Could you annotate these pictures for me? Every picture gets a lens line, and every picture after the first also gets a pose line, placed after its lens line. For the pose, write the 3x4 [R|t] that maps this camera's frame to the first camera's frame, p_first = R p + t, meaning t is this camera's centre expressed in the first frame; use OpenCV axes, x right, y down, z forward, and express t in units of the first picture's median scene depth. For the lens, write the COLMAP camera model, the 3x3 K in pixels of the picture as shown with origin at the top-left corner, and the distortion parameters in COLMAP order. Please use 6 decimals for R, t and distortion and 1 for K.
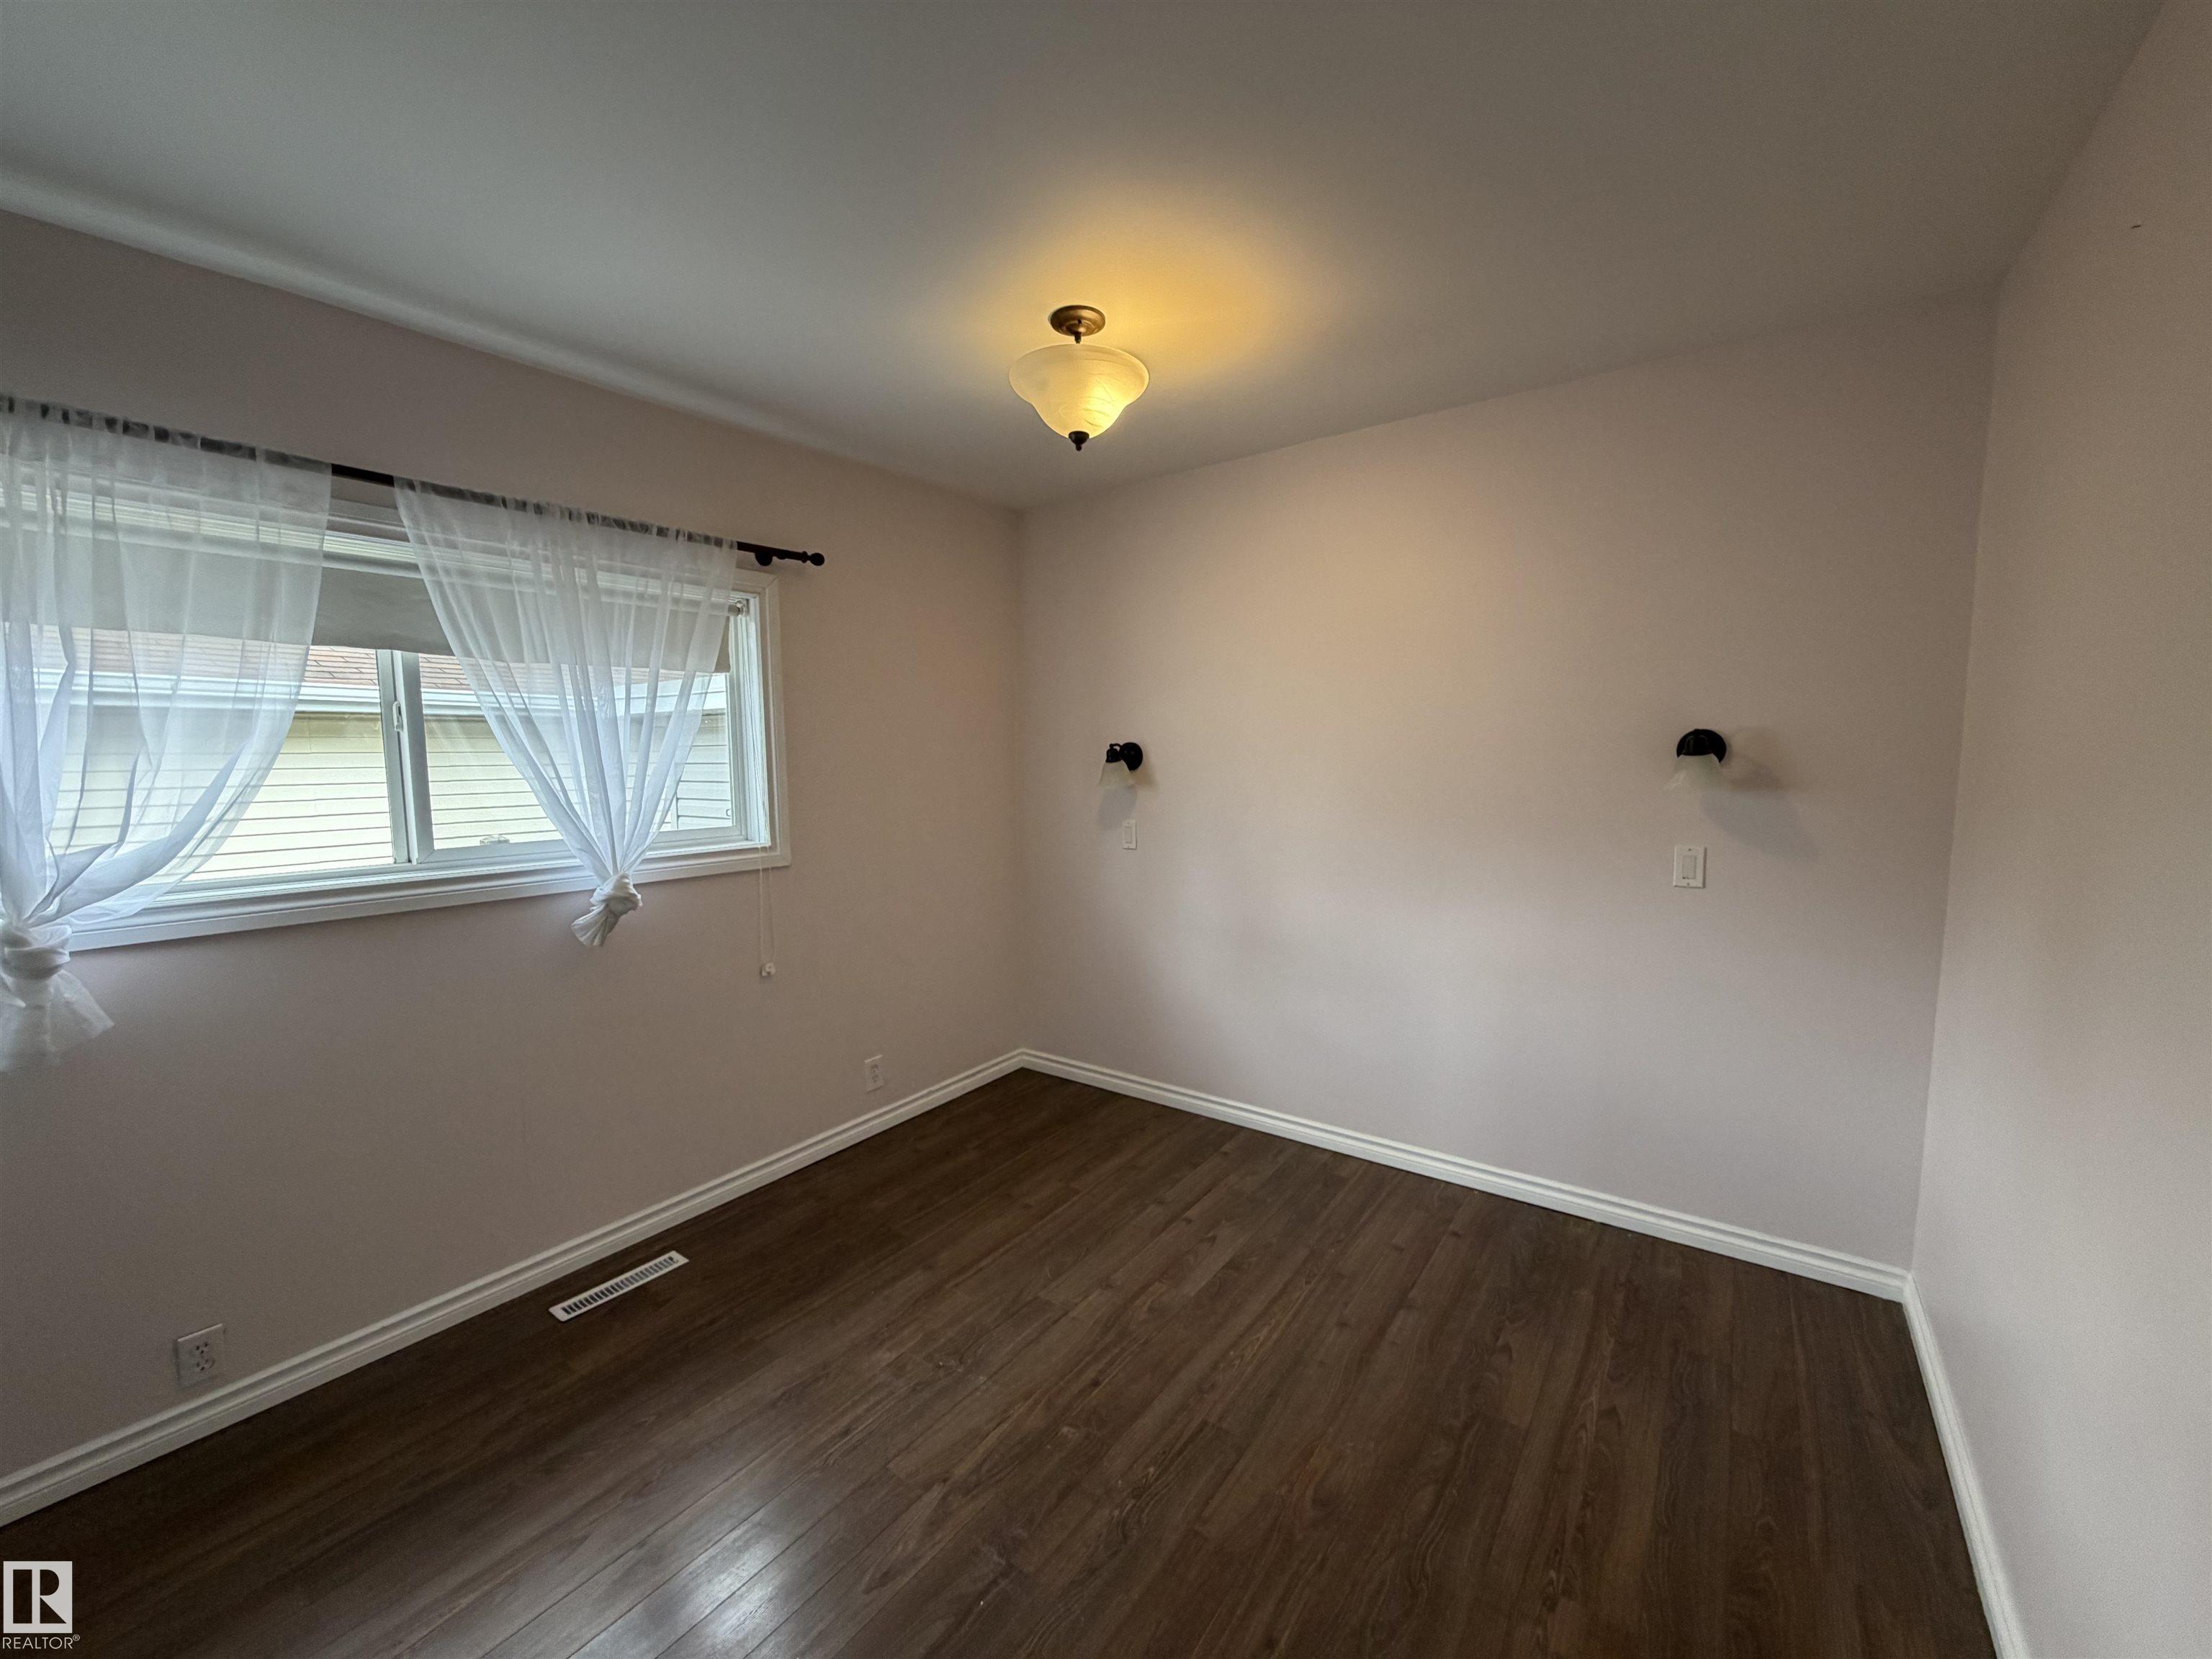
lens RADIAL K [[879.6, 0, 1110.2], [0, 879.6, 828.8], [0, 0, 1]] dist [0.001105, -0.000703]
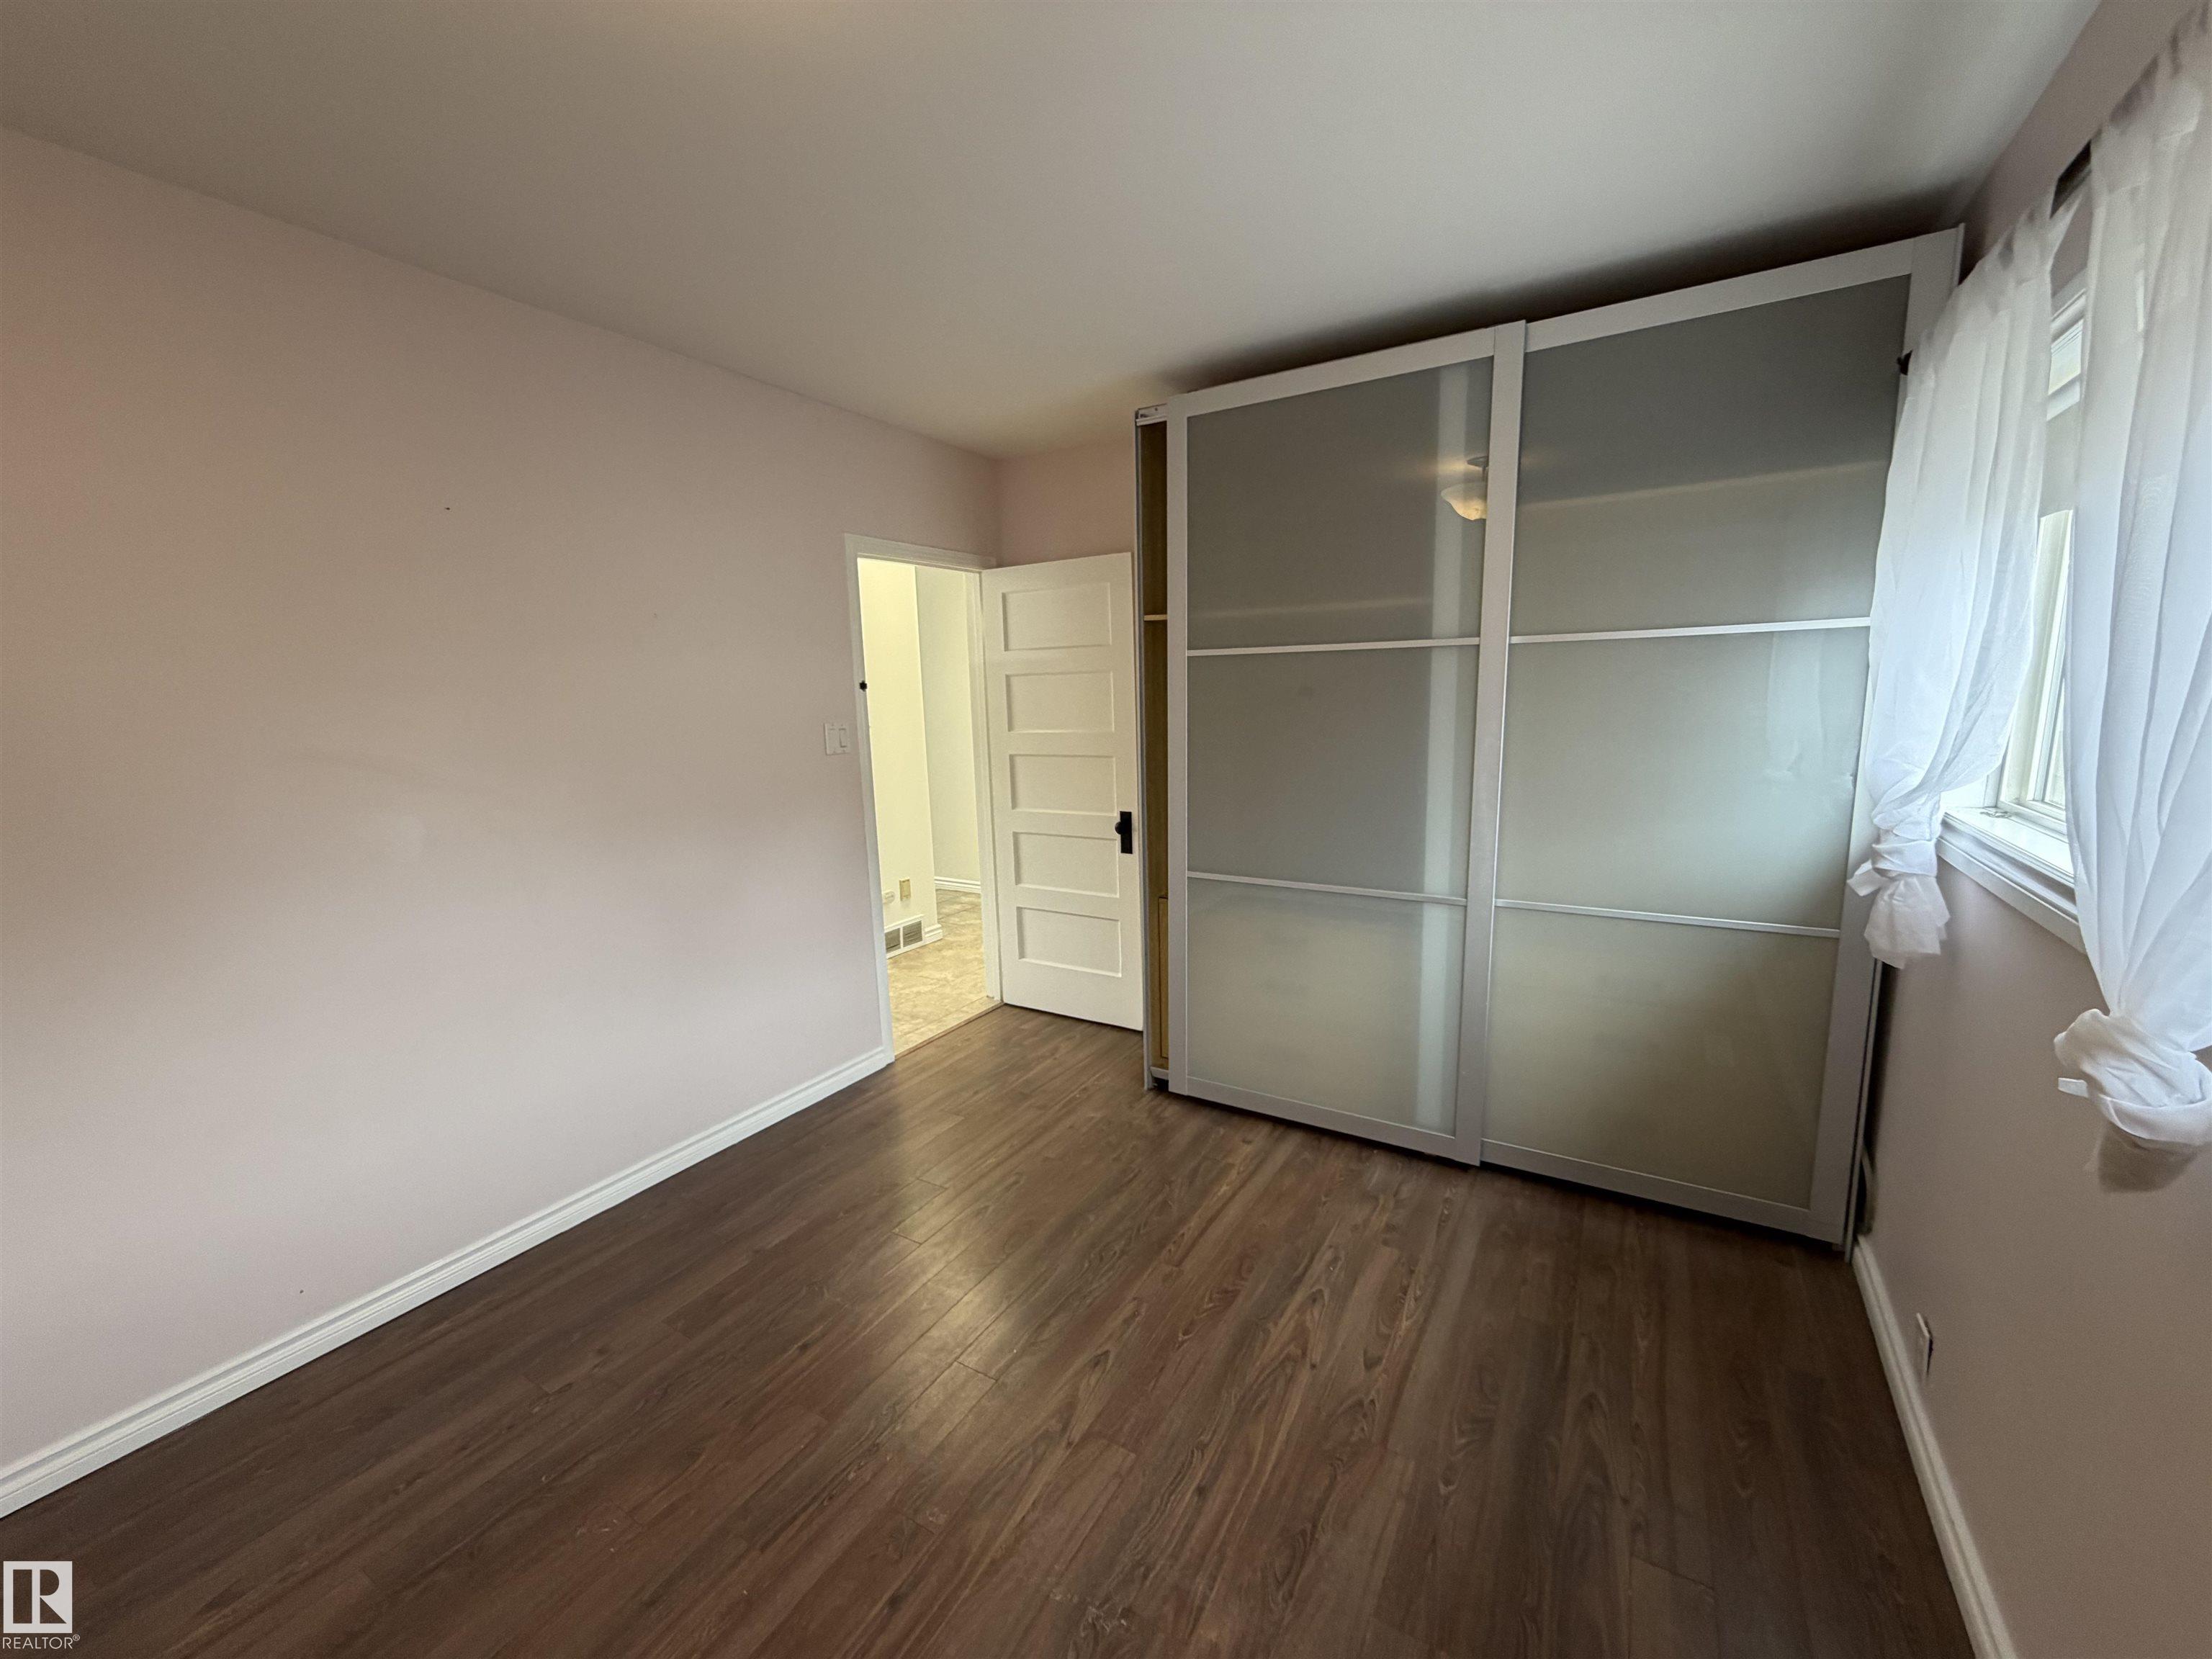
lens RADIAL K [[879.6, 0, 1096.7], [0, 879.6, 833.7], [0, 0, 1]] dist [0.001105, -0.000703]
pose [[-0.996913, 0.048006, -0.062120, -0.175359], [0.030953, 0.967506, 0.250945, -0.148294], [0.072149, 0.248248, -0.966006, 1.644932]]
